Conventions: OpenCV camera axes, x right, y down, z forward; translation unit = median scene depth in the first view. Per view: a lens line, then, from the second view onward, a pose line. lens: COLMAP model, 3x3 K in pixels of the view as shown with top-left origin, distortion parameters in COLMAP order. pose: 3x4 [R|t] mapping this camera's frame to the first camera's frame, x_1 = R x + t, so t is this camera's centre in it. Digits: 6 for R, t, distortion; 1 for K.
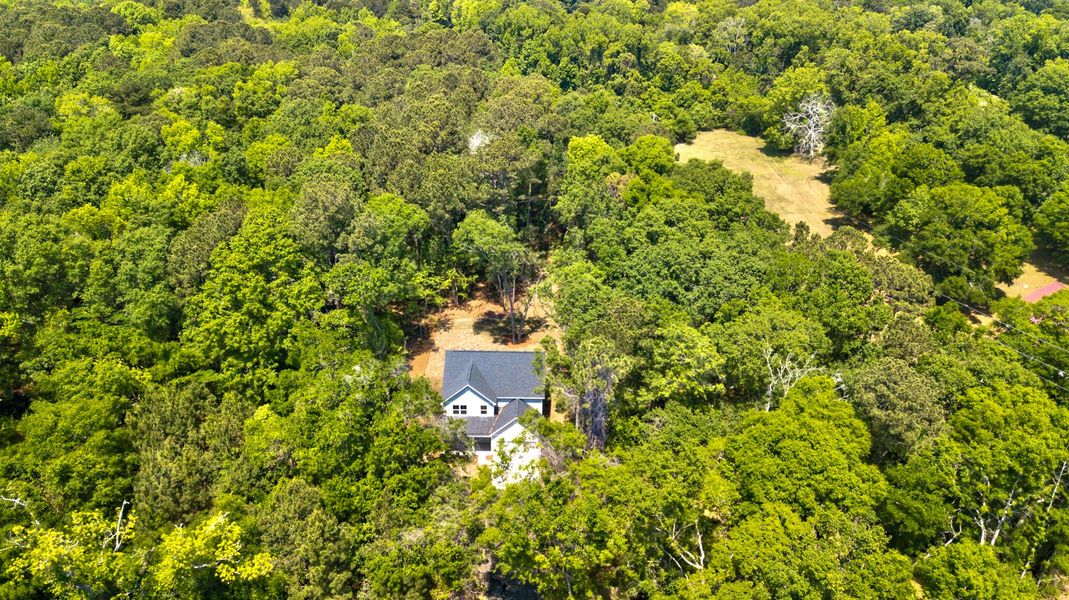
lens RADIAL K [[854.3, 0, 534.5], [0, 854.3, 300.0], [0, 0, 1]] dist [0.037594, 0.005901]
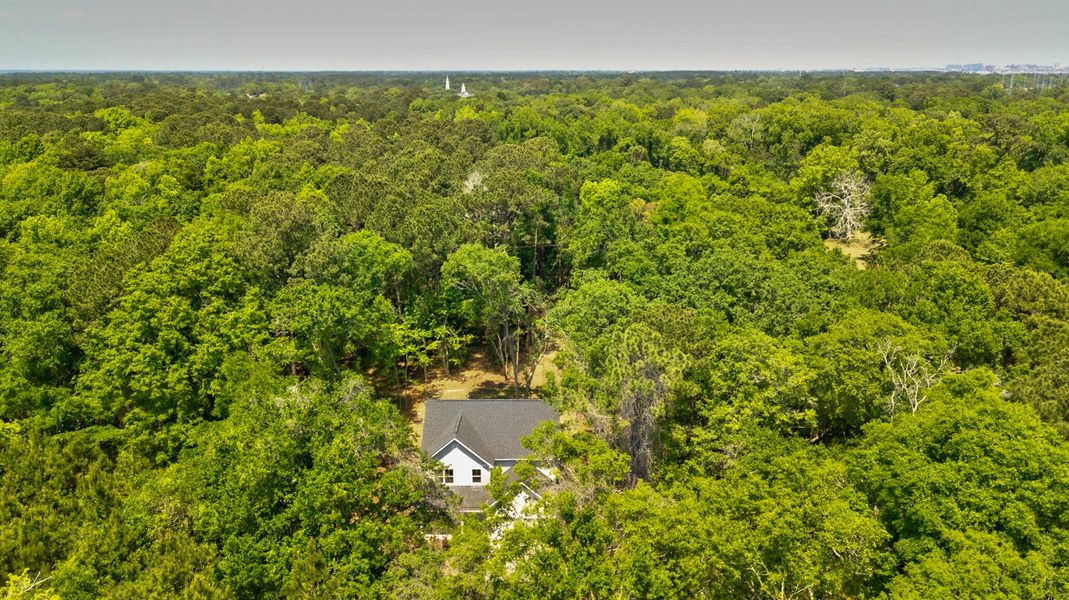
lens RADIAL K [[854.3, 0, 534.5], [0, 854.3, 300.0], [0, 0, 1]] dist [0.037594, 0.005901]
pose [[0.999911, -0.012316, -0.005083, -0.004191], [0.011114, 0.981402, -0.191641, 0.120894], [0.007349, 0.191568, 0.981452, 0.247030]]
